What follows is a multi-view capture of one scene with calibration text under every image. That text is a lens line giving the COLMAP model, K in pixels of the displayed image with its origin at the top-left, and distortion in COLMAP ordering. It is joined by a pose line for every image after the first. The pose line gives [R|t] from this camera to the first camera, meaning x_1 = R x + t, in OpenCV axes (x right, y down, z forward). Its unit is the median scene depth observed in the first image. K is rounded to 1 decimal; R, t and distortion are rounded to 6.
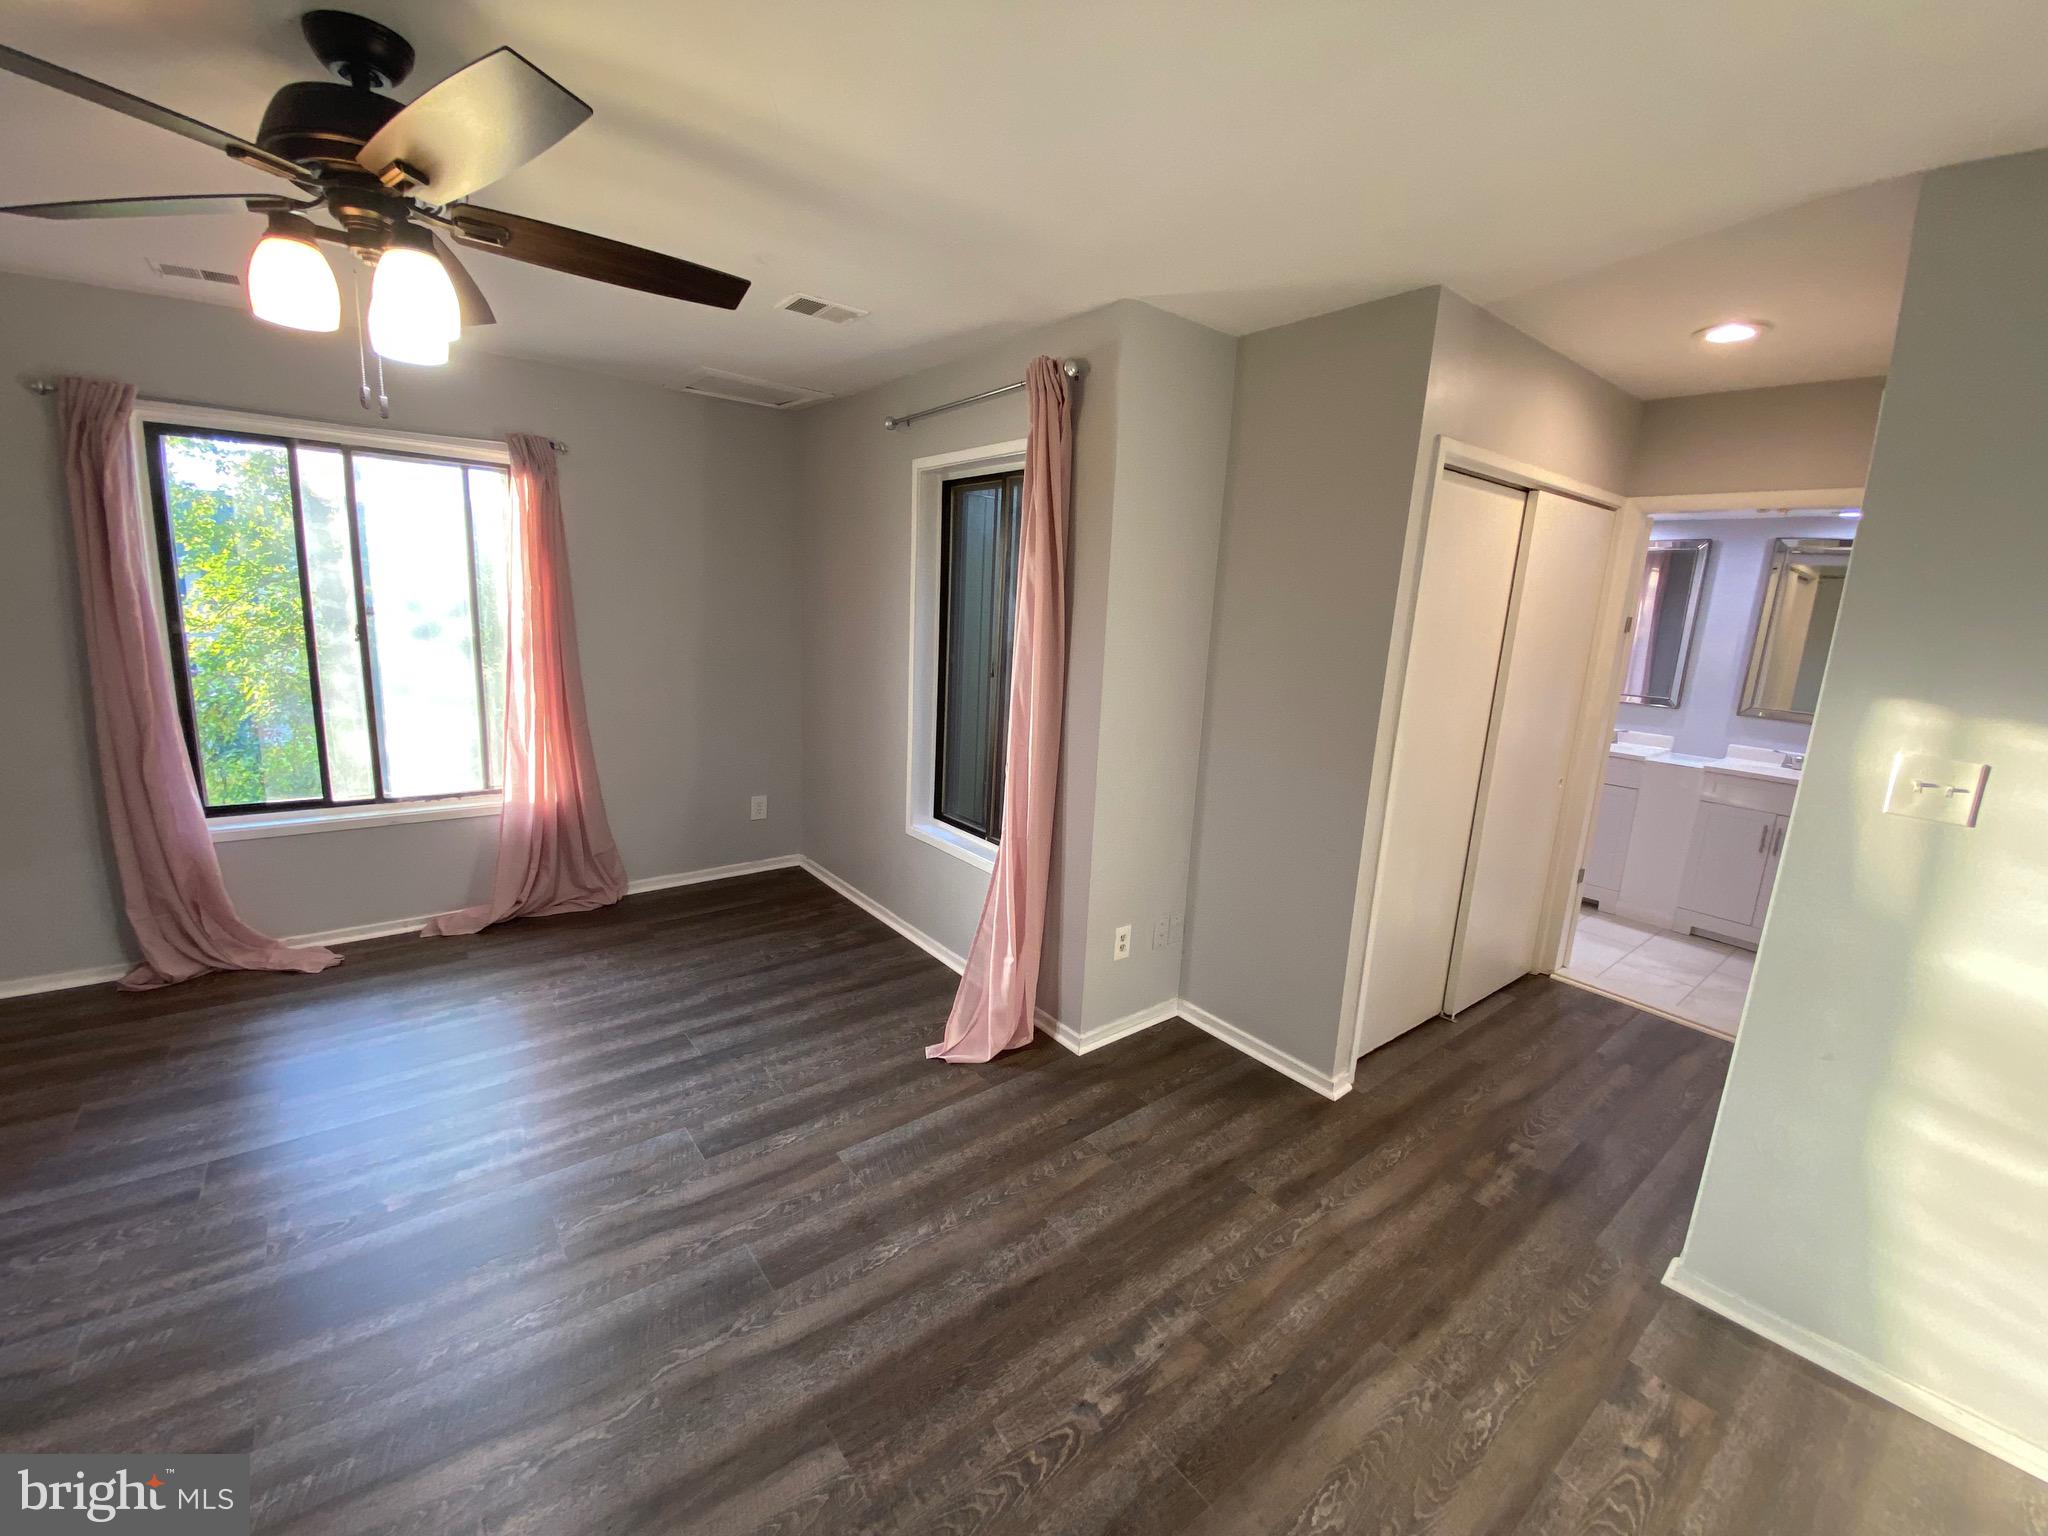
lens RADIAL K [[837.8, 0, 1024.0], [0, 837.8, 768.0], [0, 0, 1]] dist [0.035024, -0.028336]
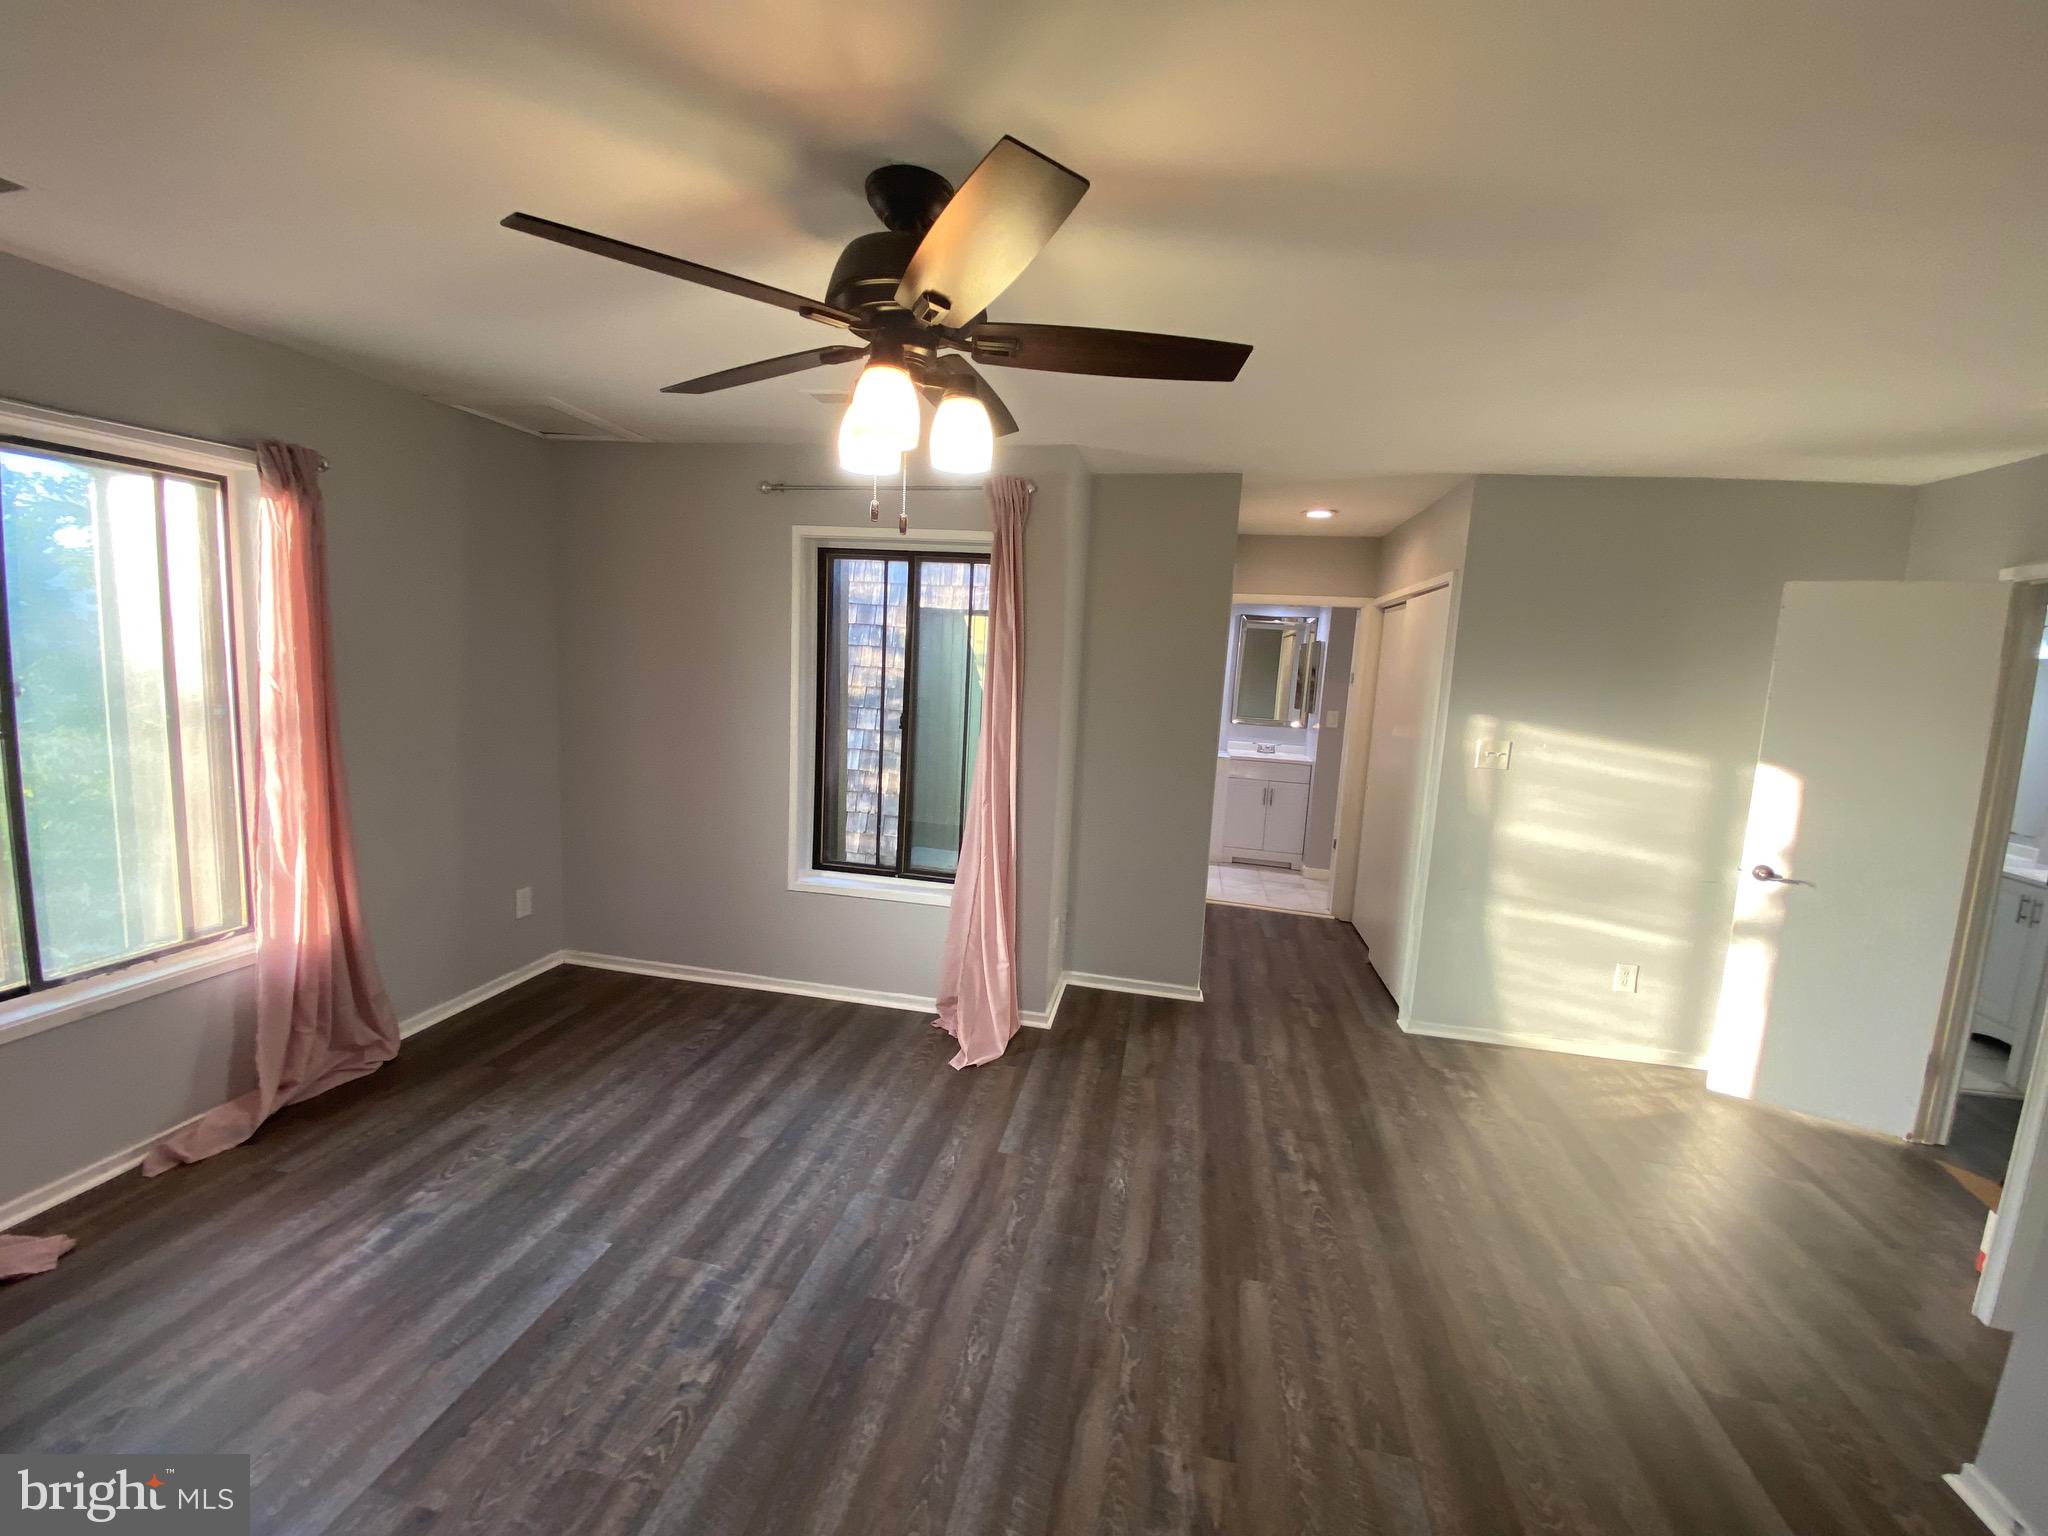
lens RADIAL K [[837.8, 0, 1024.0], [0, 837.8, 768.0], [0, 0, 1]] dist [0.035024, -0.028336]
pose [[0.759119, -0.094038, 0.644123, -0.723783], [0.114041, 0.993419, 0.010633, -0.057605], [-0.640884, 0.065385, 0.764848, 0.053608]]
